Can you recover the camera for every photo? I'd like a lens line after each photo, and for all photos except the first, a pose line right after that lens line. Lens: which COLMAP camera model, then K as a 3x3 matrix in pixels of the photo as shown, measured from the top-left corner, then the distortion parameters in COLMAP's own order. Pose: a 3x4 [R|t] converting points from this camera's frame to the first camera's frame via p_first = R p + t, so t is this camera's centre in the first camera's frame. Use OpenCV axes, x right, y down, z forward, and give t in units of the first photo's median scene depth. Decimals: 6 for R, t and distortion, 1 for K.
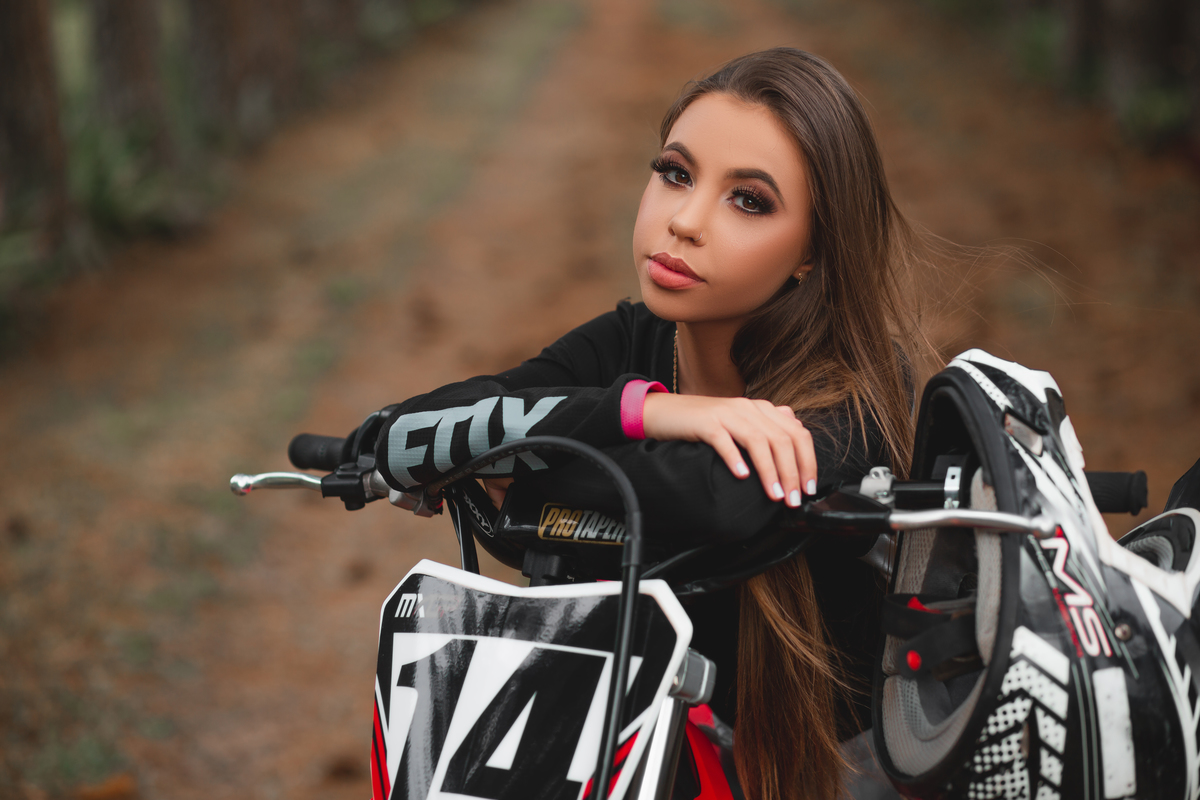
lens RADIAL K [[2985.4, 0, 600.0], [0, 2985.4, 400.0], [0, 0, 1]] dist [0.007778, -0.602432]
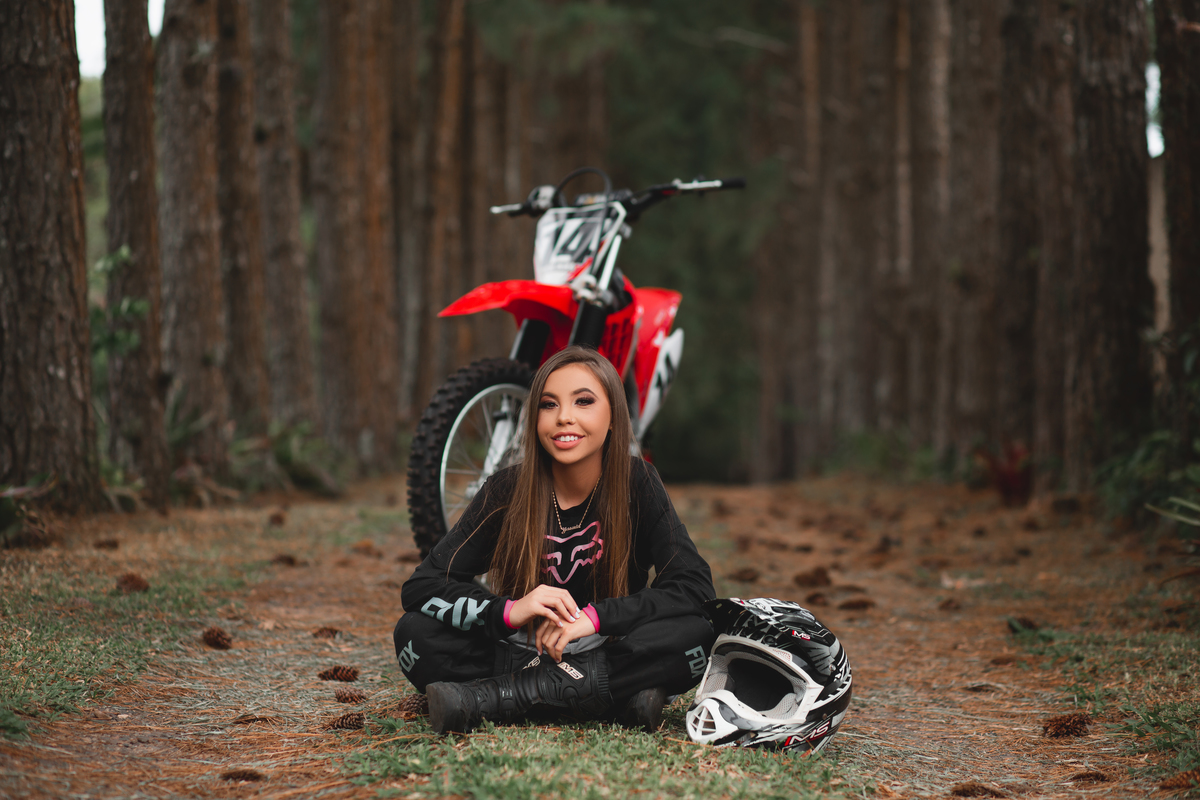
lens RADIAL K [[2949.2, 0, 600.0], [0, 2949.2, 400.0], [0, 0, 1]] dist [0.002821, -1.197100]
pose [[0.998401, 0.055819, -0.008885, 0.046117], [-0.056470, 0.978401, -0.198853, 1.062805], [-0.002407, 0.199036, 0.979989, -2.639459]]
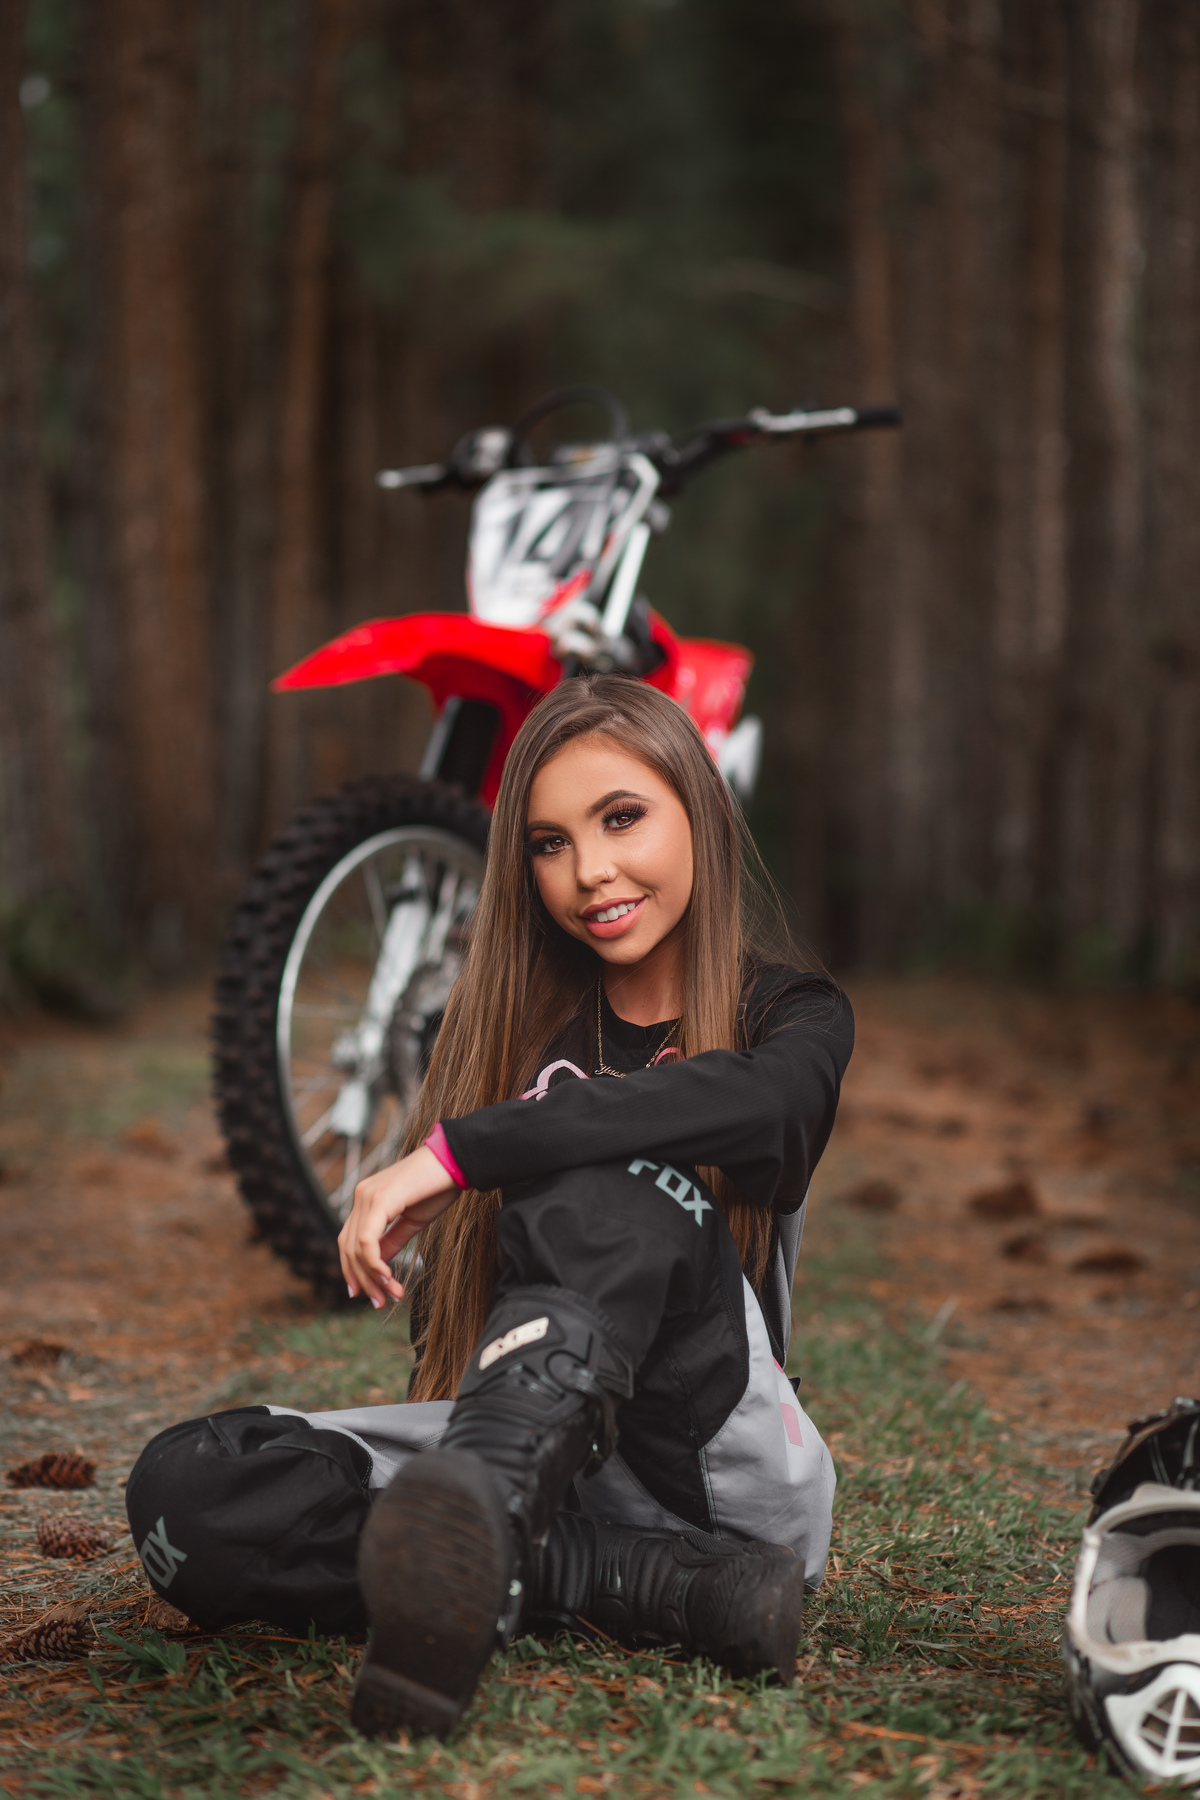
lens RADIAL K [[4478.2, 0, 600.0], [0, 4478.2, 900.0], [0, 0, 1]] dist [0.007778, -0.602432]
pose [[0.998693, 0.050810, 0.005515, -0.004810], [-0.048836, 0.980530, -0.190200, 0.873259], [-0.015072, 0.189682, 0.981730, -1.705163]]
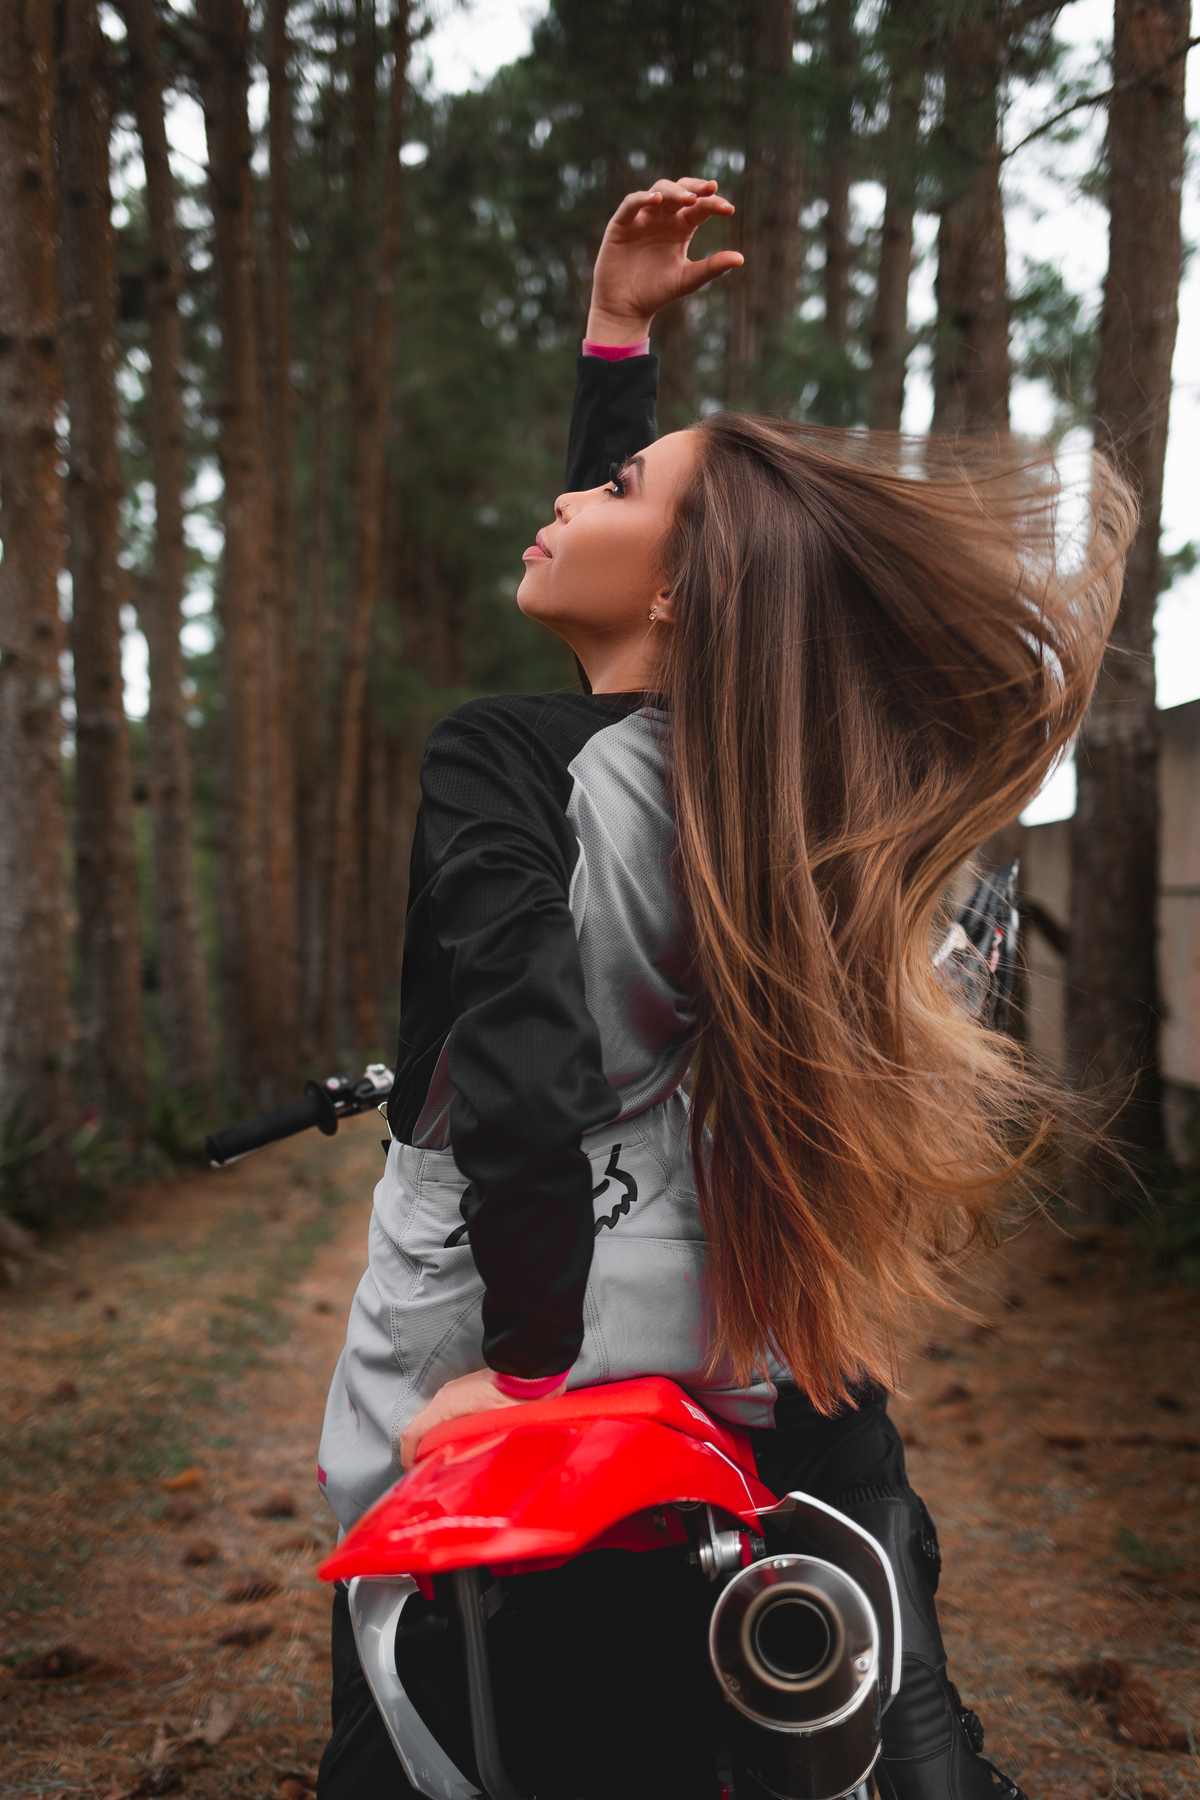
lens RADIAL K [[1919.3, 0, 595.6], [0, 1919.3, 960.7], [0, 0, 1]] dist [0.009346, 0.034233]
pose [[0.996285, 0.056836, 0.064701, -0.132271], [-0.042319, 0.977433, -0.206964, 0.184993], [-0.075004, 0.203457, 0.976207, 0.321613]]
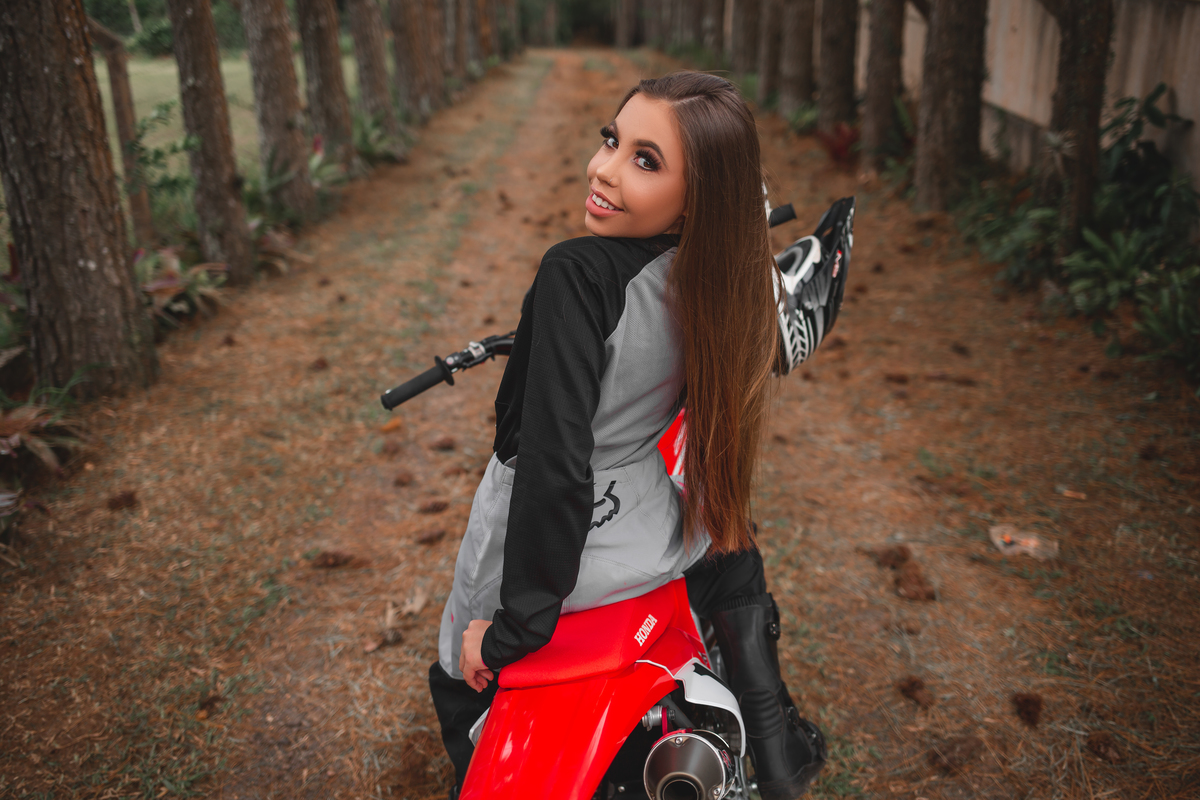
lens RADIAL K [[1186.6, 0, 600.0], [0, 1186.6, 400.0], [0, 0, 1]] dist [-0.070607, 0.081207]
pose [[0.998848, 0.015541, 0.045406, -0.114043], [-0.022121, 0.988708, 0.148213, -0.060554], [-0.042590, -0.149047, 0.987913, 0.244941]]
